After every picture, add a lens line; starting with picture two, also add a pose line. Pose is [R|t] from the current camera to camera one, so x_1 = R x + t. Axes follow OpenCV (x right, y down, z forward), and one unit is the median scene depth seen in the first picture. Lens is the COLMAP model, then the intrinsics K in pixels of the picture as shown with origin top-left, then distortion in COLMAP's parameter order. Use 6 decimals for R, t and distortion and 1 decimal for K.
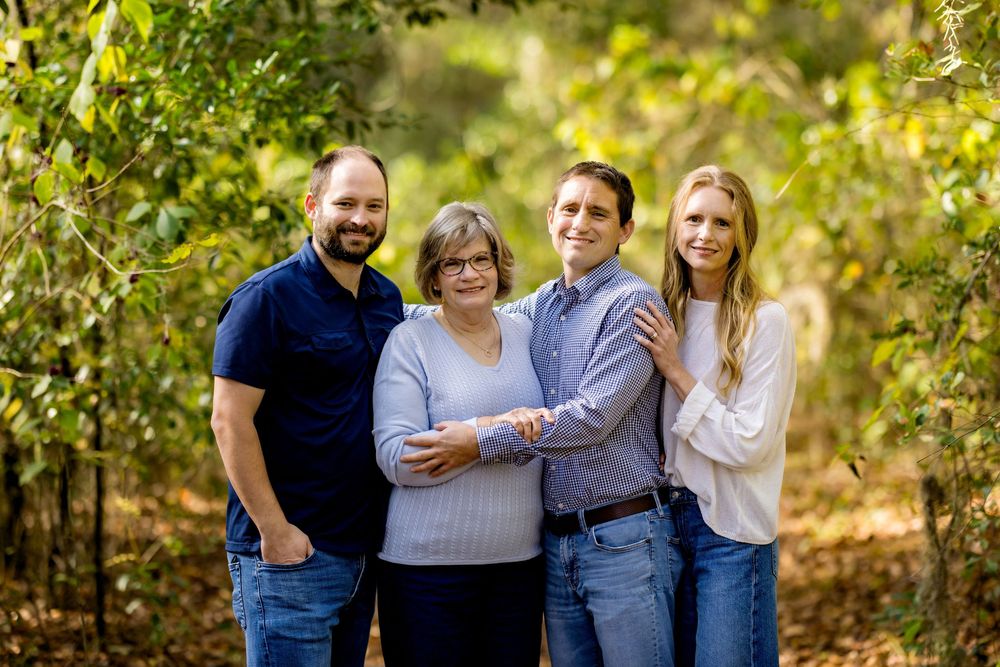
lens RADIAL K [[2906.5, 0, 500.7], [0, 2906.5, 337.7], [0, 0, 1]] dist [0.069435, 0.000000]
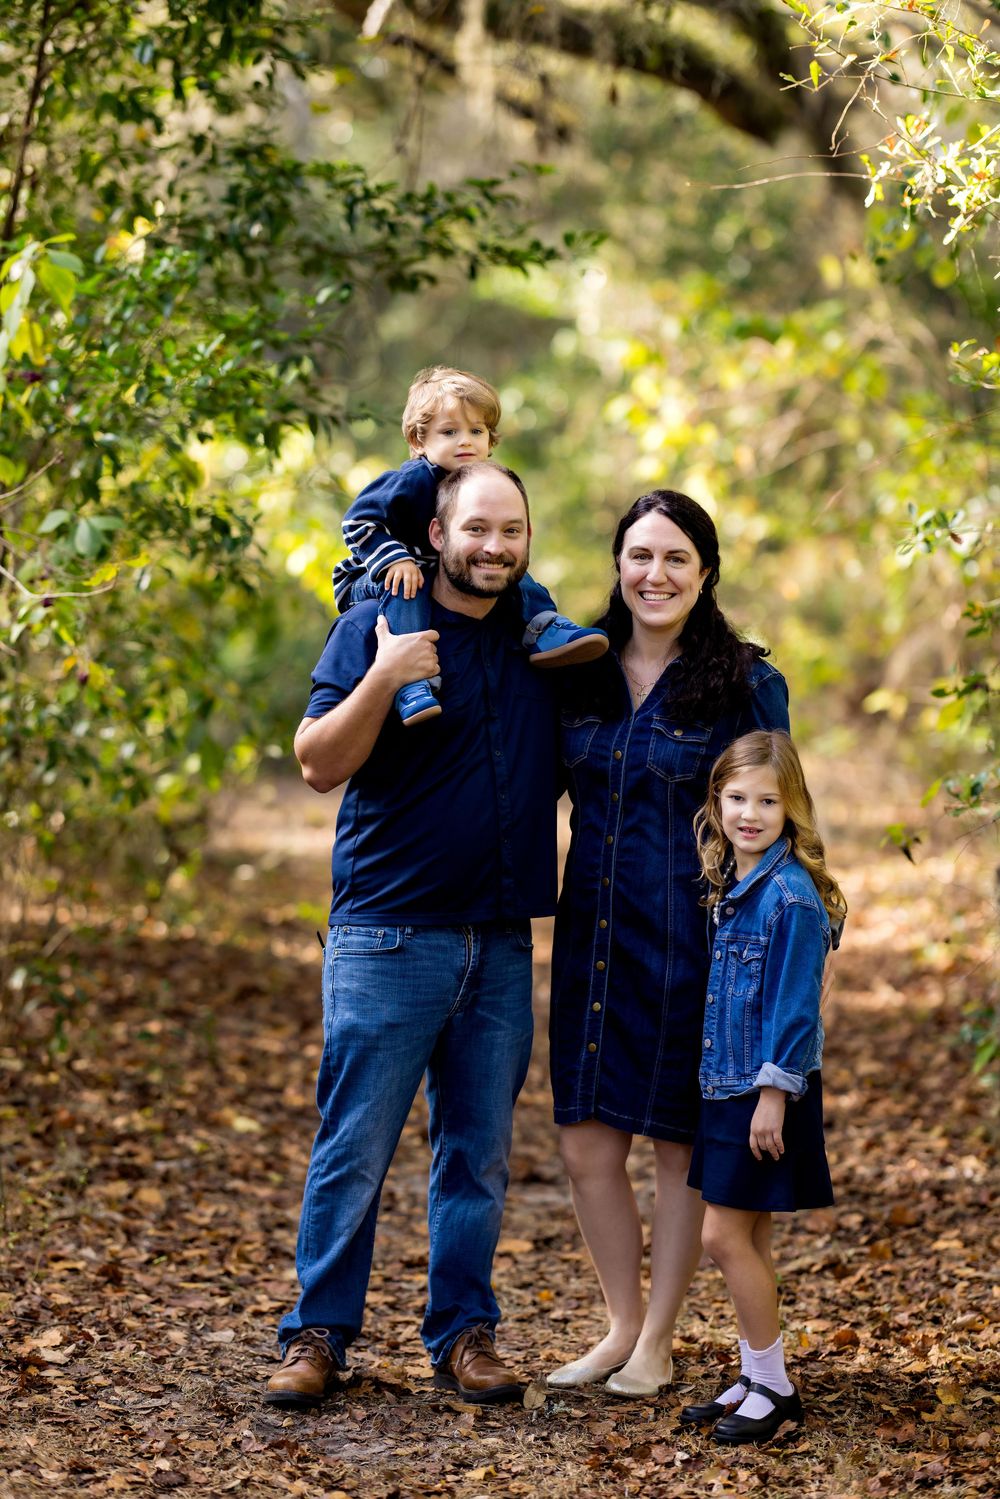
lens RADIAL K [[4356.8, 0, 512.4], [0, 4356.8, 754.7], [0, 0, 1]] dist [0.069435, 0.000000]
pose [[0.999666, 0.023374, -0.011000, 0.020472], [-0.023212, 0.999624, 0.014629, 0.001986], [0.011338, -0.014369, 0.999832, -0.228195]]
